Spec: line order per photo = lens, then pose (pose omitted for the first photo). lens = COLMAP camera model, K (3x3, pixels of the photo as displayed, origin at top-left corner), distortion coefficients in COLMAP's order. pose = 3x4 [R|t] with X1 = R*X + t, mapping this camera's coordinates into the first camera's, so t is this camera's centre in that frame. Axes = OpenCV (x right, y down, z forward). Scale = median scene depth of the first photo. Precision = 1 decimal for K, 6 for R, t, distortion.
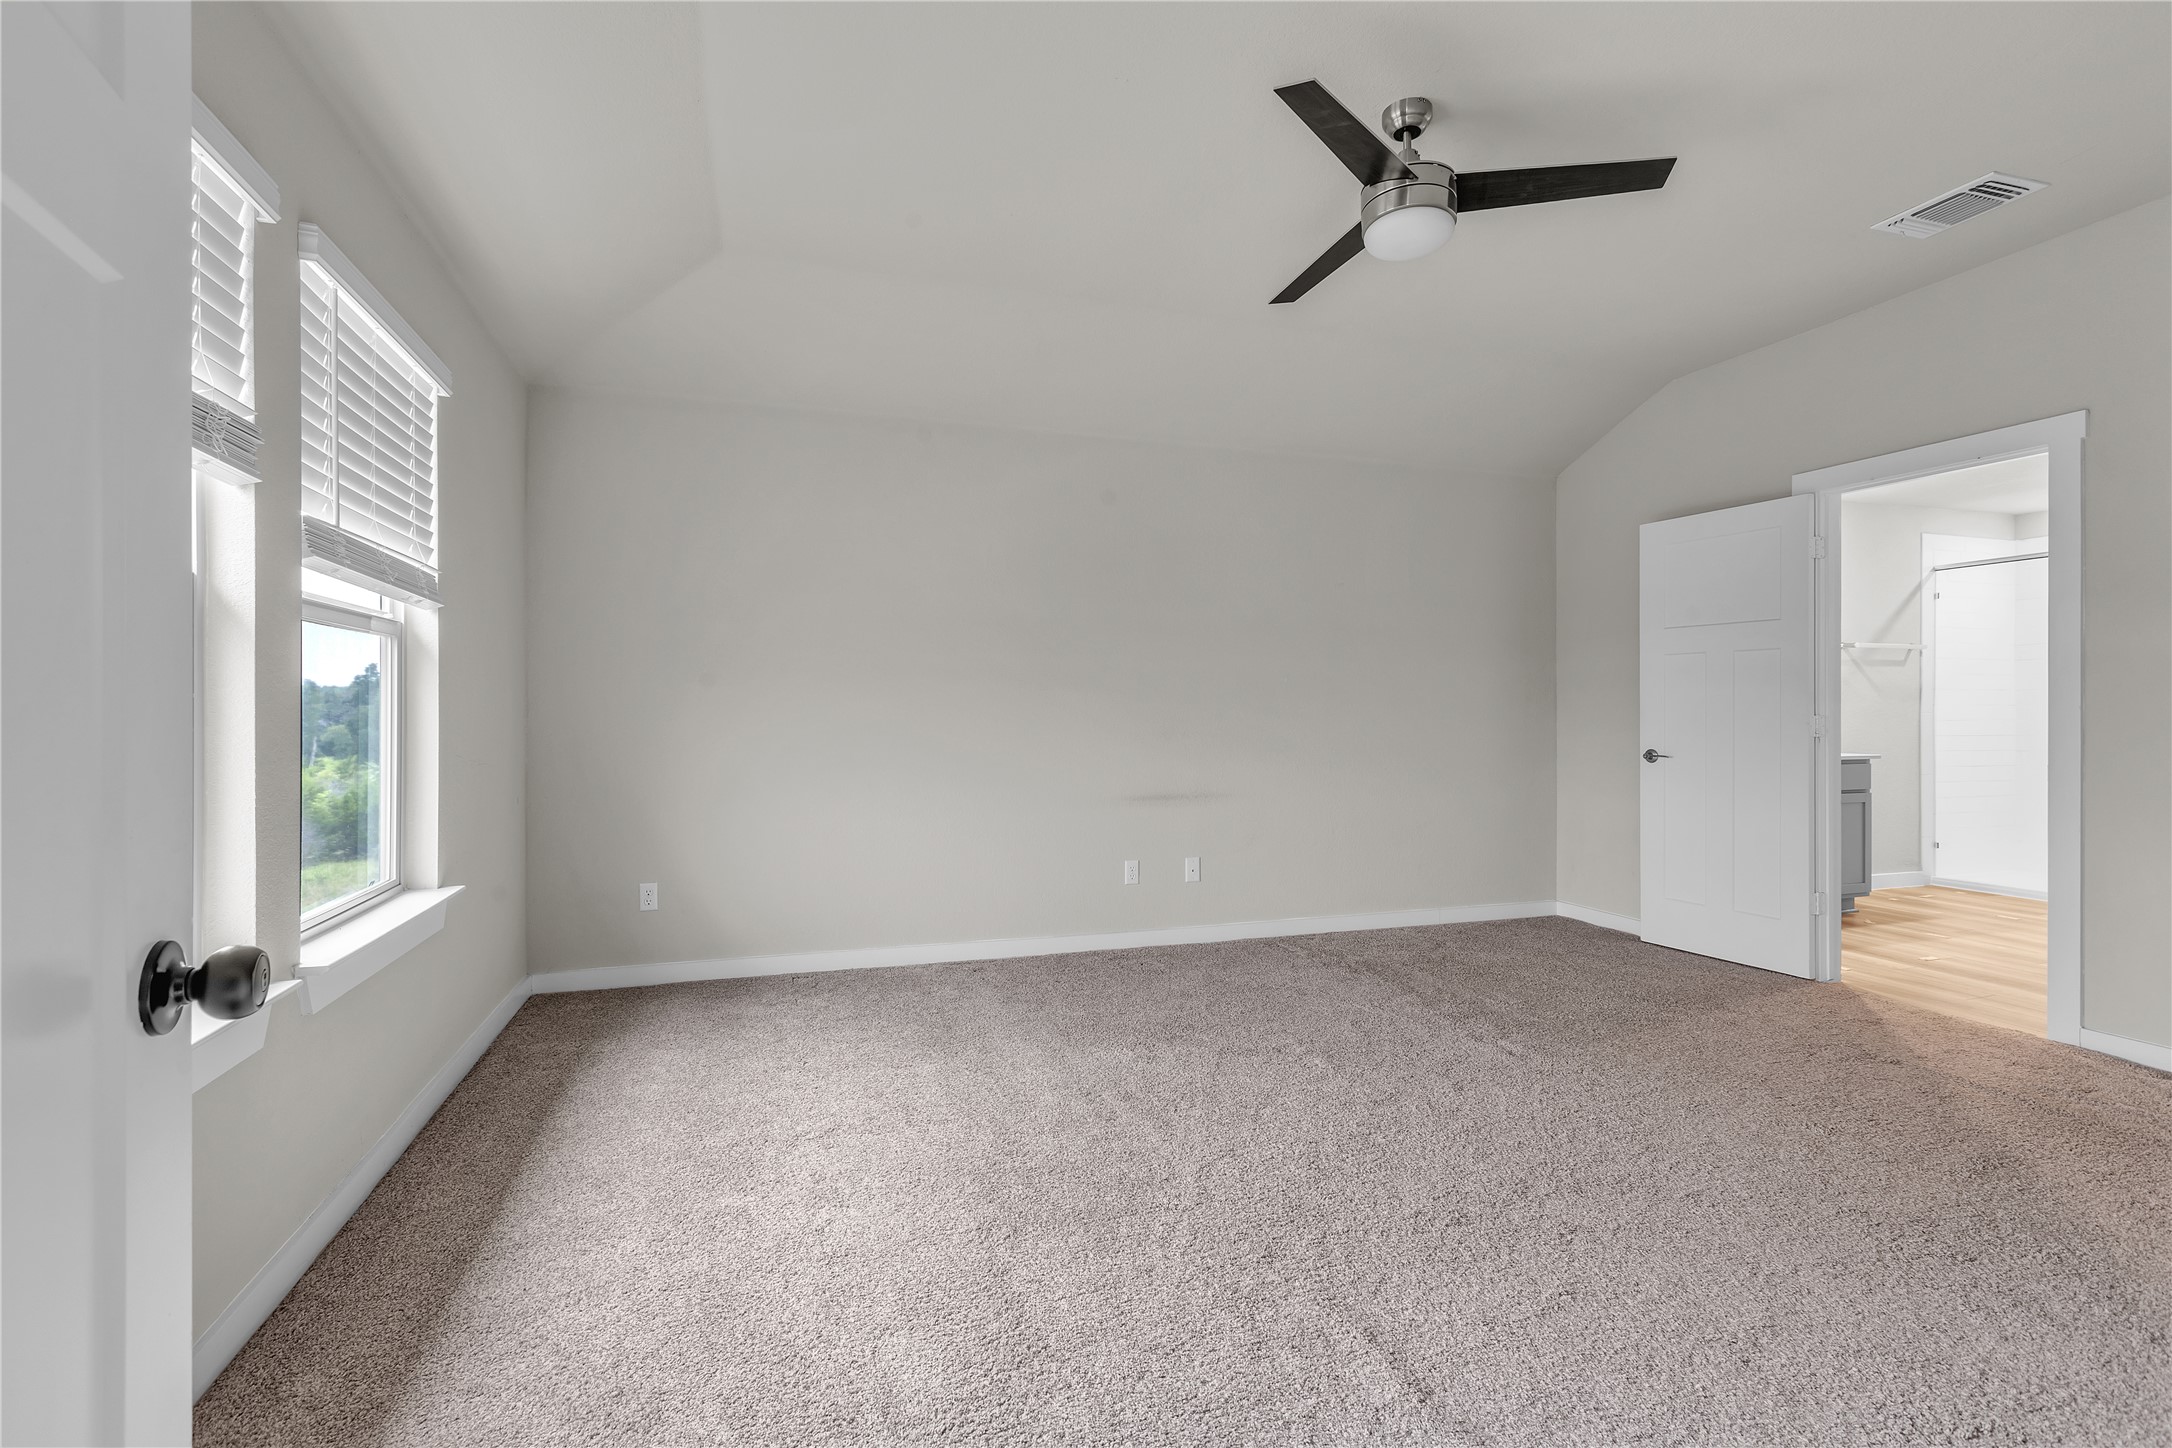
lens RADIAL K [[995.6, 0, 1082.0], [0, 995.6, 705.9], [0, 0, 1]] dist [0.001514, 0.000367]
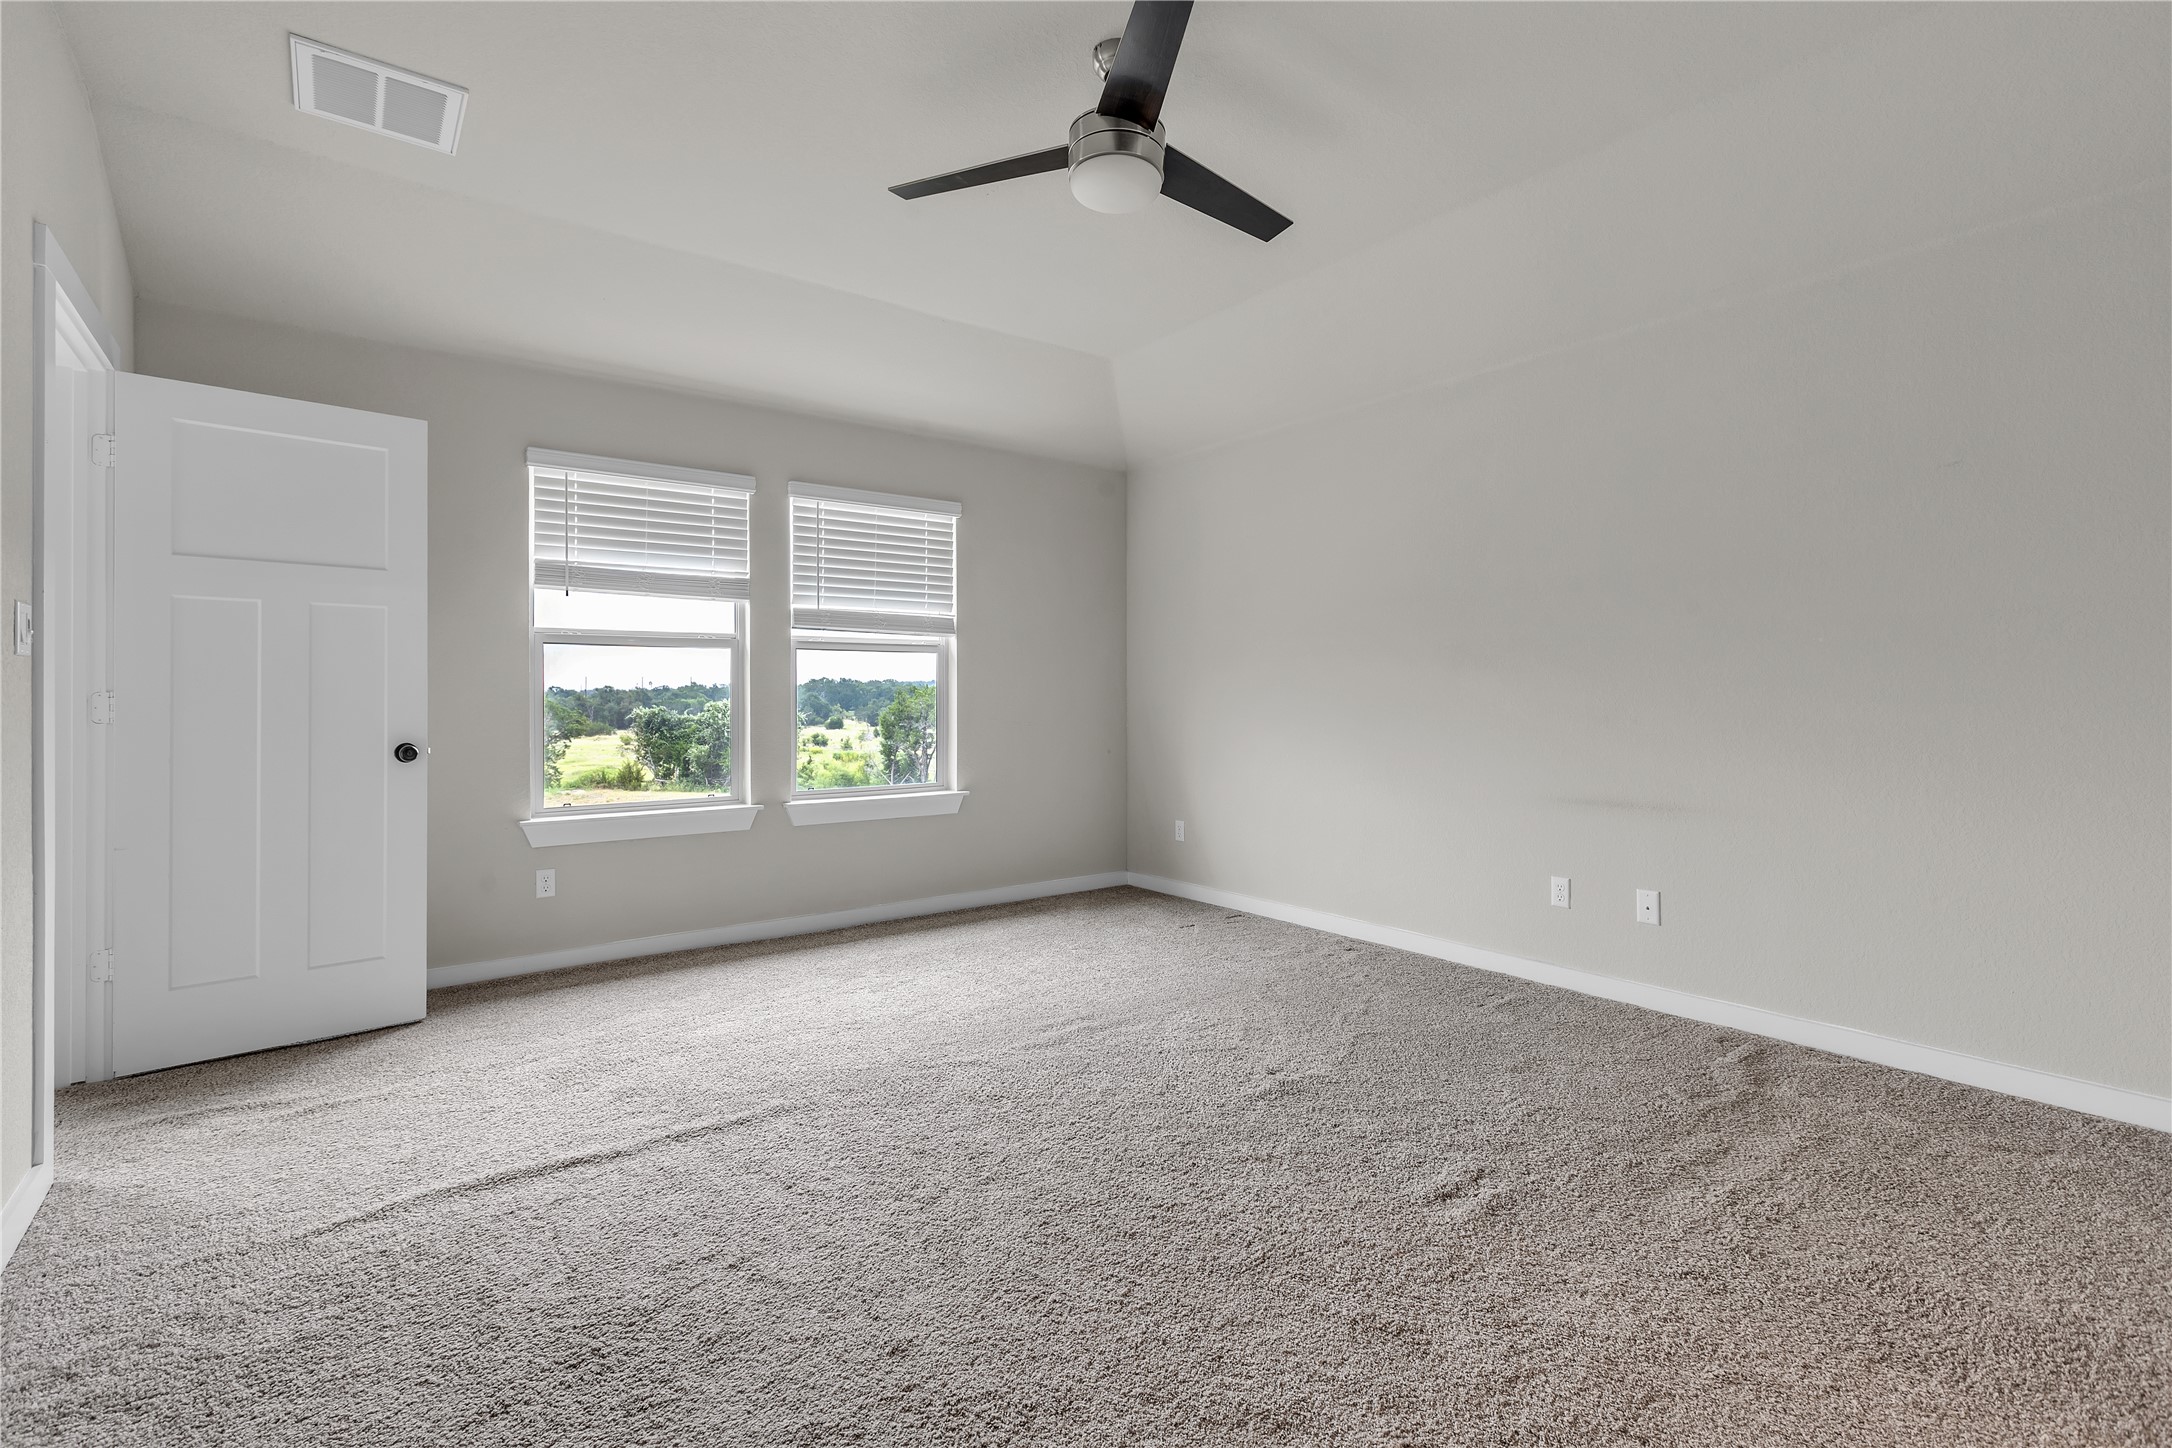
lens RADIAL K [[995.4, 0, 1076.5], [0, 995.4, 673.8], [0, 0, 1]] dist [0.001345, 0.000023]
pose [[0.320875, -0.021424, -0.946879, 0.795209], [0.009553, 0.999766, -0.019384, 0.004588], [0.947073, -0.002826, 0.321005, 0.438394]]
